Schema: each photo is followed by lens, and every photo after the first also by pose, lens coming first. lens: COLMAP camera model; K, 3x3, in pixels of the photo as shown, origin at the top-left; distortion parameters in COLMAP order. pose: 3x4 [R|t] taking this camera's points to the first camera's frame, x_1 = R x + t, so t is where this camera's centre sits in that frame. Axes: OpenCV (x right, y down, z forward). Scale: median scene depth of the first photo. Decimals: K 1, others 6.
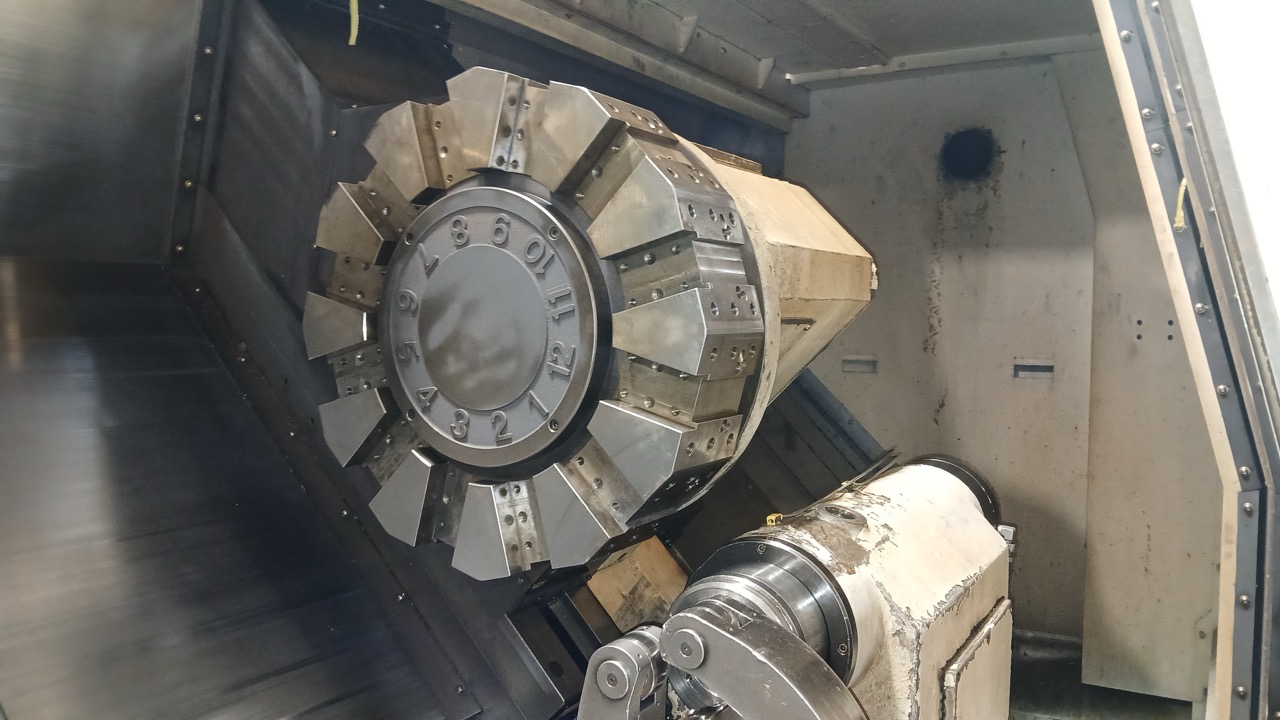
lens RADIAL K [[998.3, 0, 642.7], [0, 998.3, 365.6], [0, 0, 1]] dist [0.055051, -0.111296]
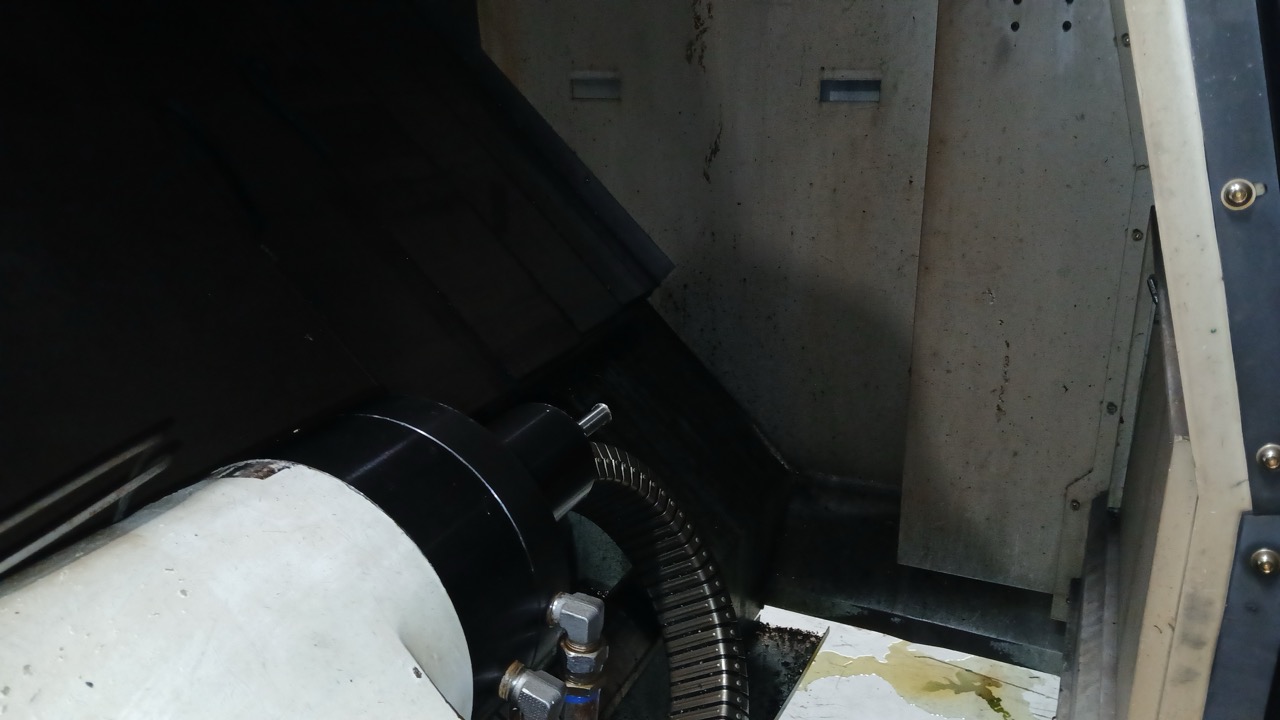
lens RADIAL K [[998.3, 0, 637.0], [0, 998.3, 364.1], [0, 0, 1]] dist [0.055051, -0.111296]
pose [[0.994544, -0.055913, 0.088071, 0.437136], [0.029514, 0.960552, 0.276532, -0.016409], [-0.100058, -0.272423, 0.956961, 0.843897]]
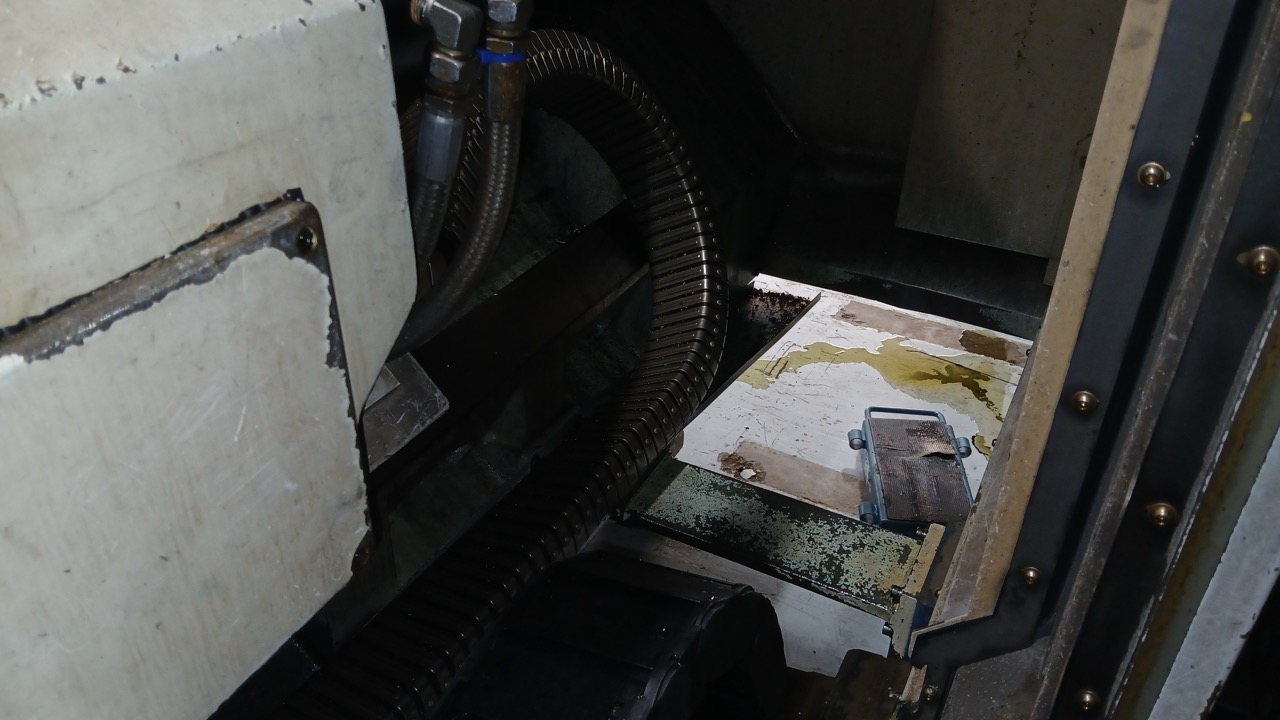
lens RADIAL K [[998.3, 0, 631.9], [0, 998.3, 357.7], [0, 0, 1]] dist [0.055051, -0.111296]
pose [[0.998718, -0.013498, 0.048787, 0.473671], [-0.011760, 0.875550, 0.482985, 0.146223], [-0.049234, -0.482940, 0.874268, 0.791663]]
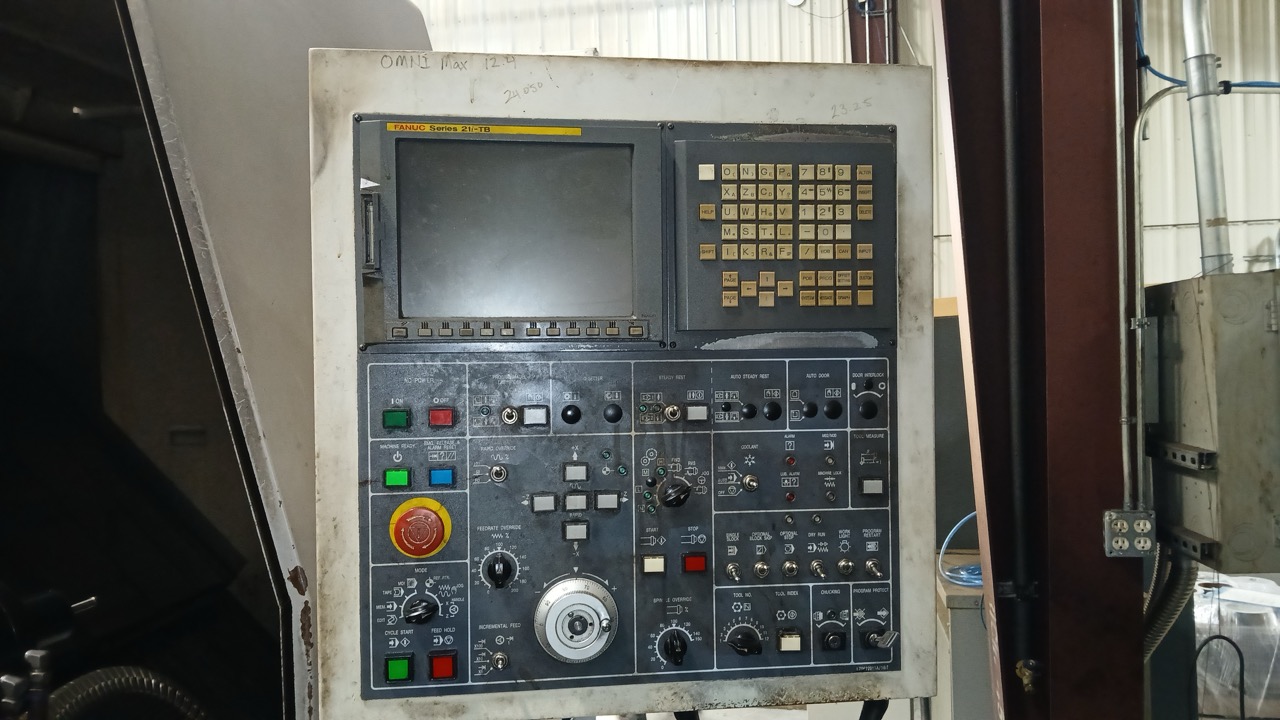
lens RADIAL K [[998.3, 0, 632.1], [0, 998.3, 357.1], [0, 0, 1]] dist [0.055051, -0.111296]
pose [[0.932445, -0.024322, 0.360493, 0.644464], [0.044995, 0.997782, -0.049062, -0.021356], [-0.358500, 0.061968, 0.931471, 0.060080]]
